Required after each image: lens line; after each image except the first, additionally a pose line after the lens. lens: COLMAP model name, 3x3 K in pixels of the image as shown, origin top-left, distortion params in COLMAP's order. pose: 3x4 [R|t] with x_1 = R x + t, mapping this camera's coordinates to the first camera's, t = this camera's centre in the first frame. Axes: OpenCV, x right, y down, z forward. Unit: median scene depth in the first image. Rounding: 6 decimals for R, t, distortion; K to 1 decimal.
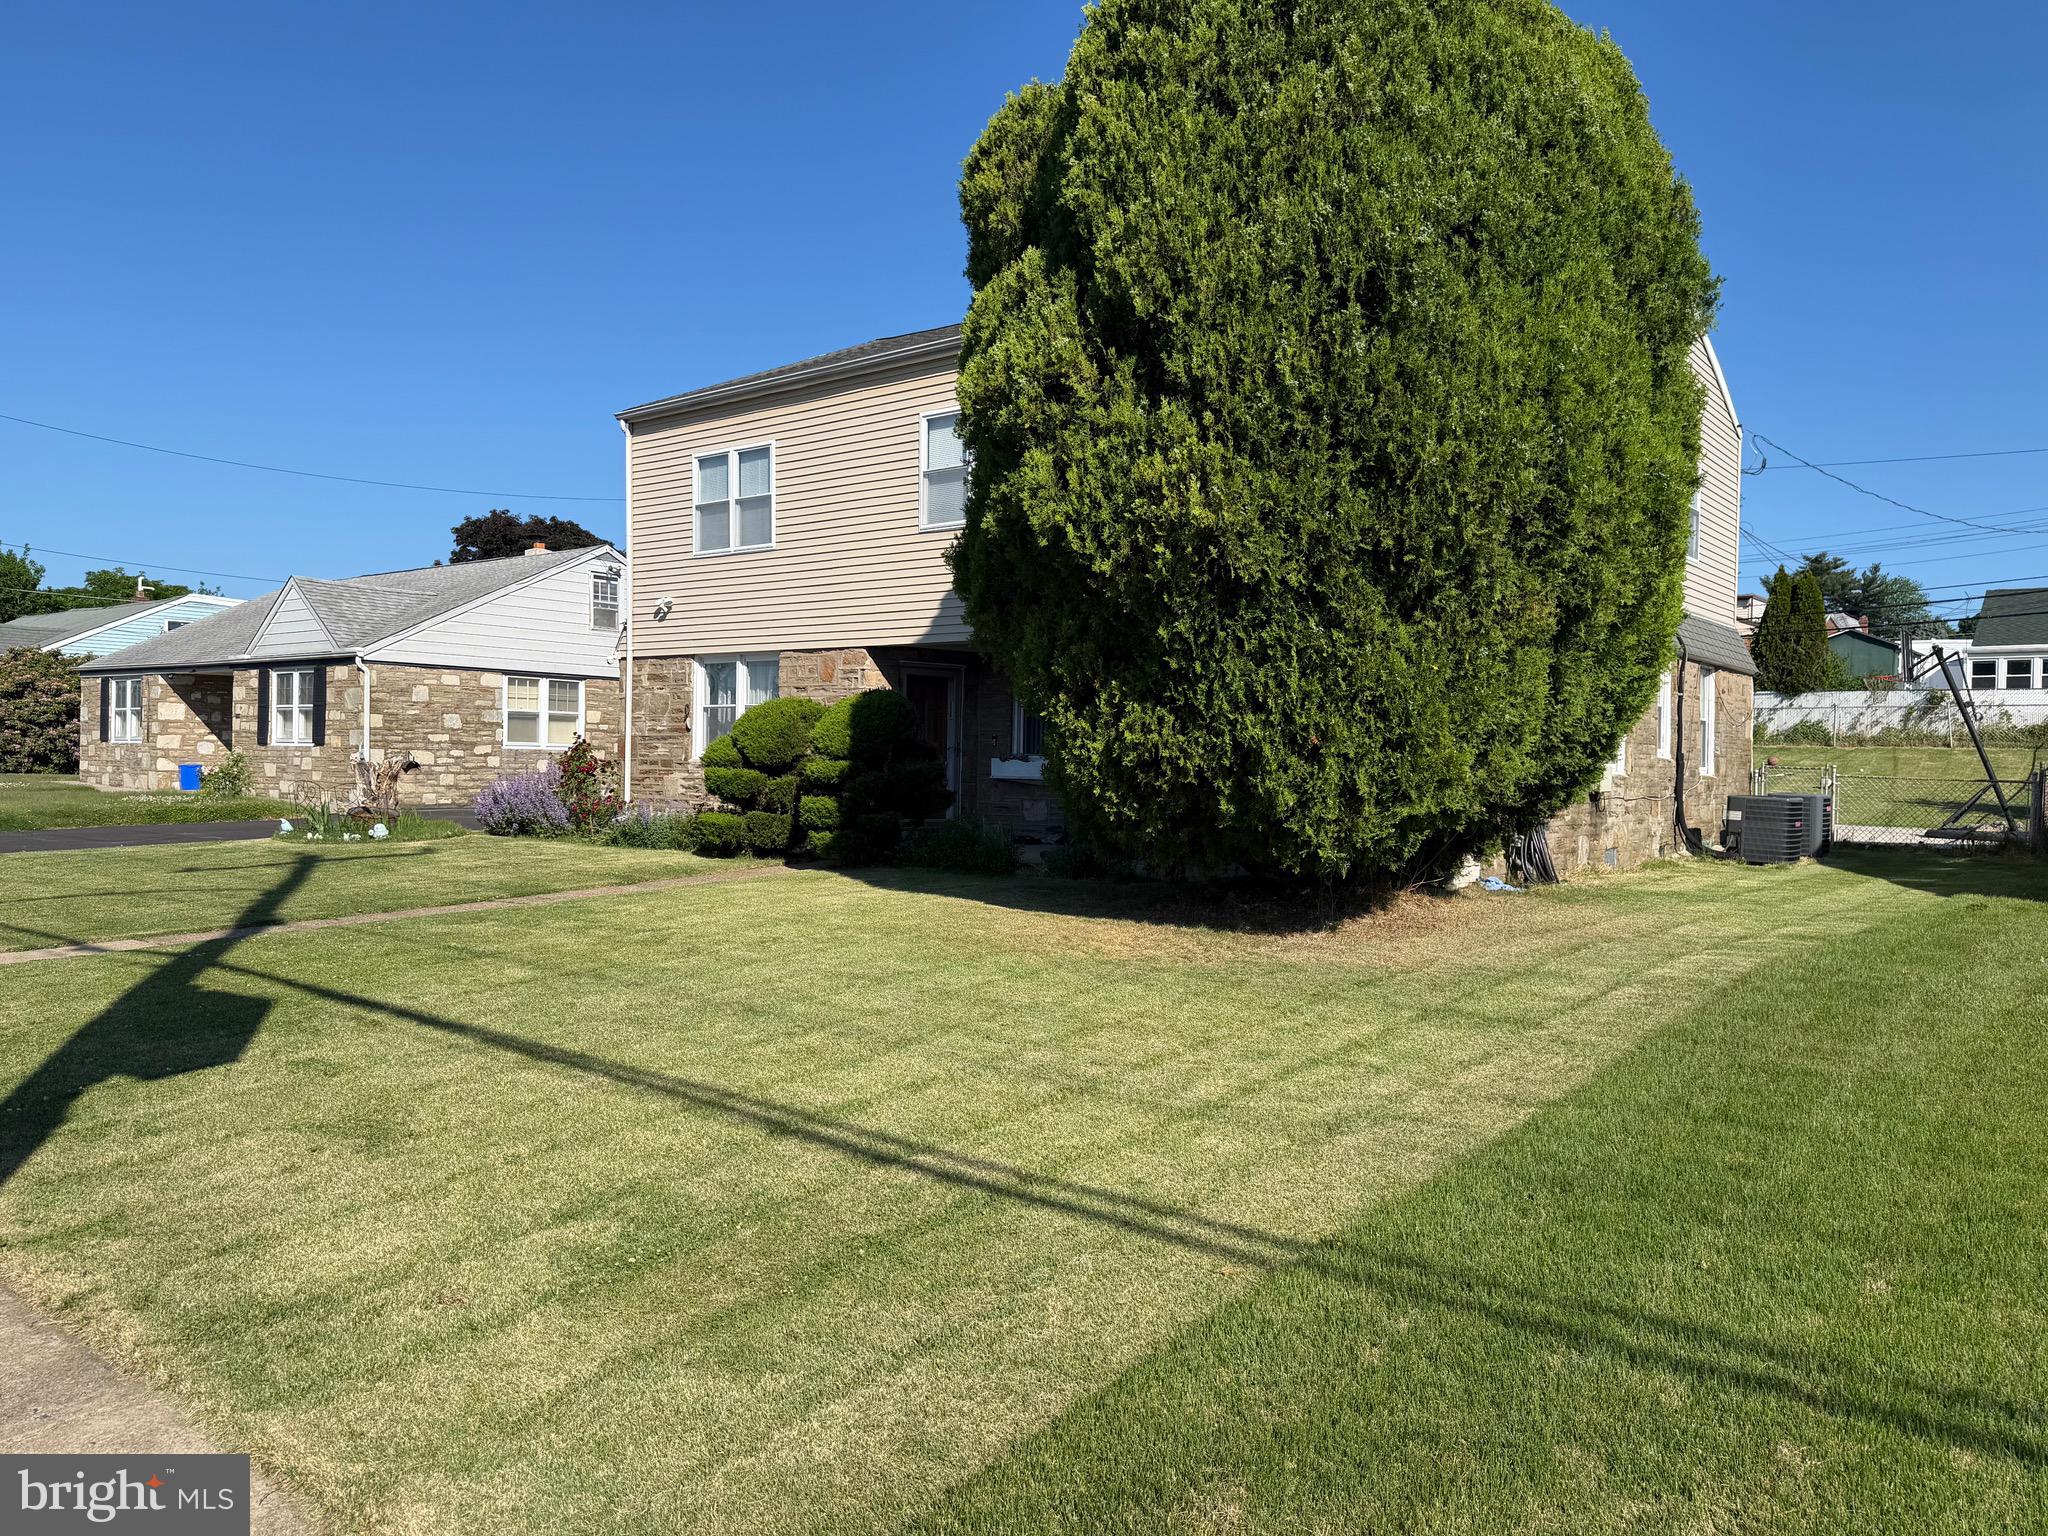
lens RADIAL K [[1436.3, 0, 1023.8], [0, 1436.3, 769.5], [0, 0, 1]] dist [-0.001687, -0.000295]
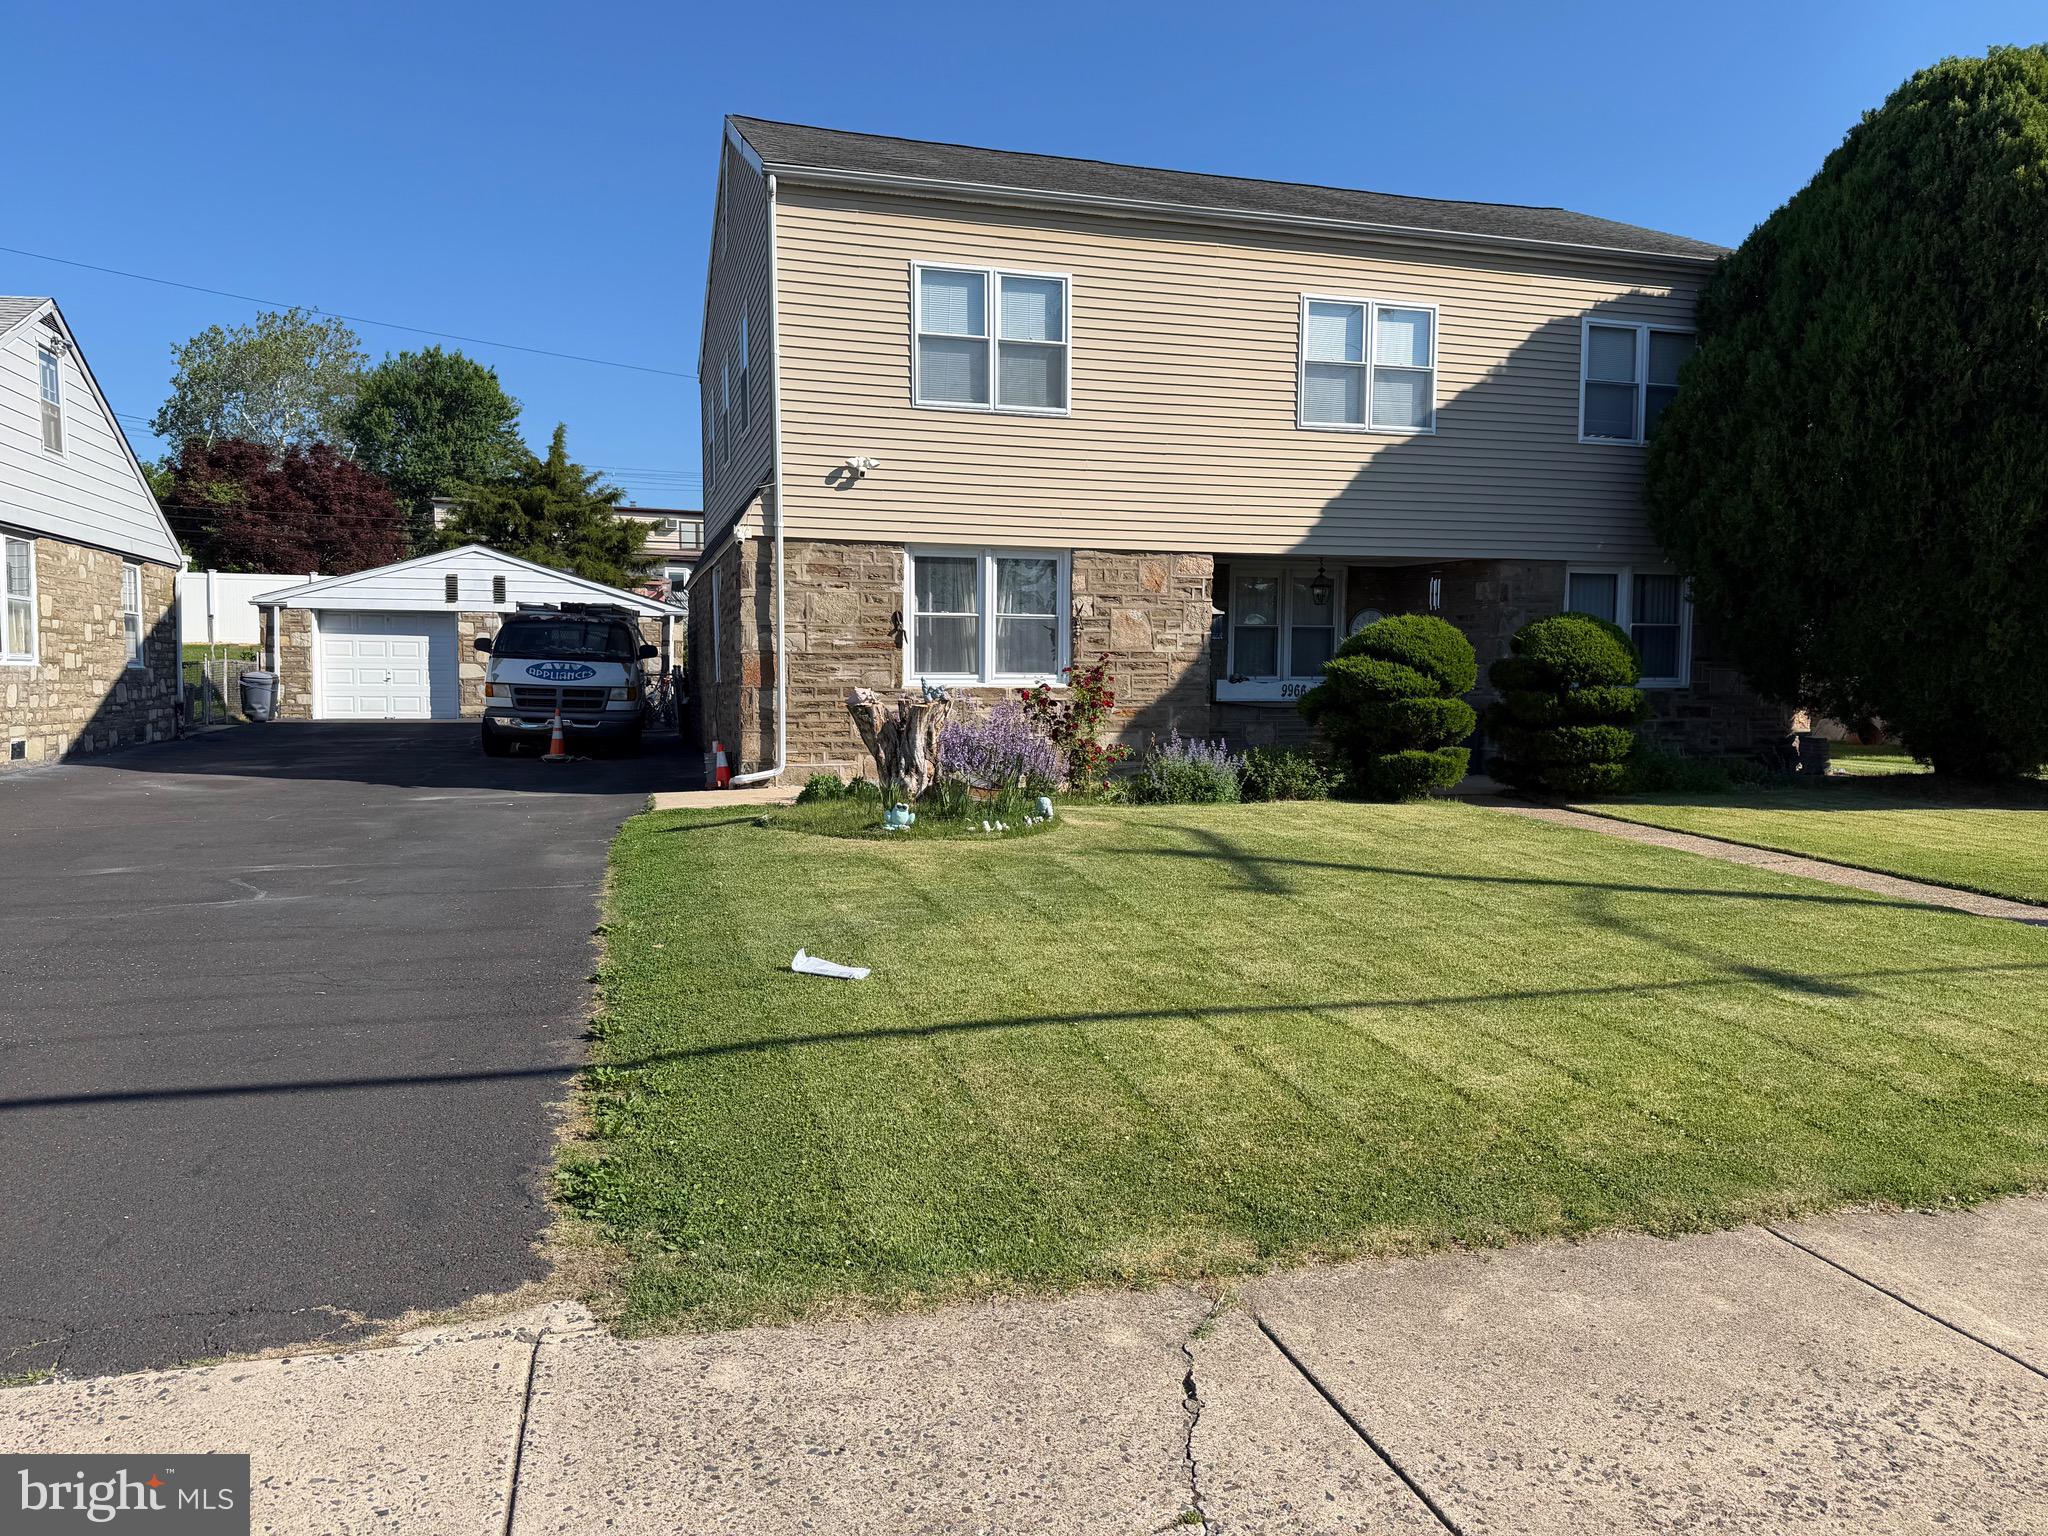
lens RADIAL K [[1445.9, 0, 1020.7], [0, 1445.9, 766.3], [0, 0, 1]] dist [0.060926, -0.067508]
pose [[0.597291, -0.063518, 0.799505, -0.816933], [0.007462, 0.997256, 0.073655, -0.020972], [-0.801990, -0.038027, 0.596126, 0.527484]]
